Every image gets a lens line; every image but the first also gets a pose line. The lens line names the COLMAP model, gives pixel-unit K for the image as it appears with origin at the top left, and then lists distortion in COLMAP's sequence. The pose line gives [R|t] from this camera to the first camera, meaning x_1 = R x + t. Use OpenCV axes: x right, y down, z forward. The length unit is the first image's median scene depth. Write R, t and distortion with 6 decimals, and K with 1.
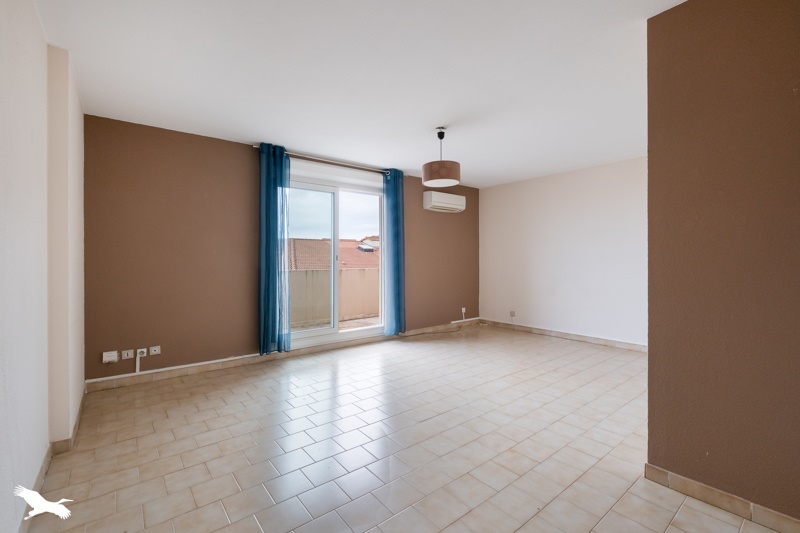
lens RADIAL K [[351.4, 0, 400.2], [0, 351.4, 261.6], [0, 0, 1]] dist [-0.018819, 0.000112]
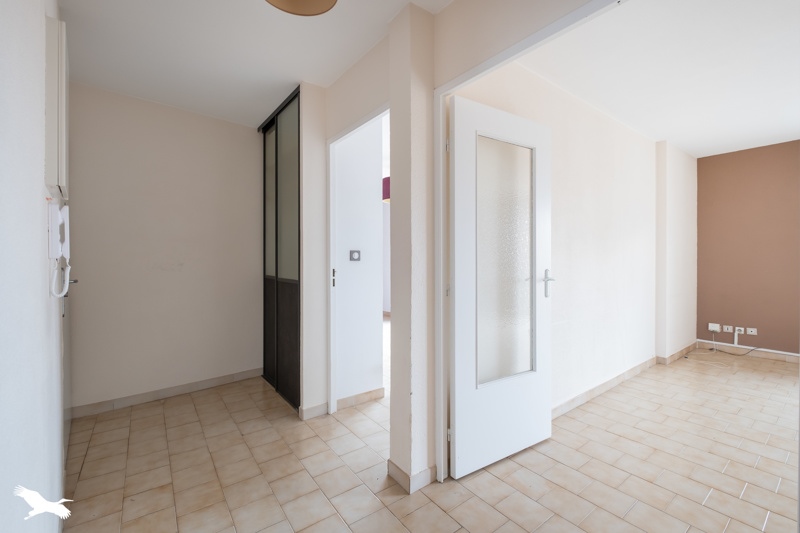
lens RADIAL K [[351.4, 0, 400.7], [0, 351.4, 261.8], [0, 0, 1]] dist [-0.018819, 0.000112]
pose [[-0.040668, 0.008113, -0.999140, 0.580831], [-0.001891, 0.999965, 0.008196, 0.001878], [0.999171, 0.002223, -0.040652, -0.197662]]
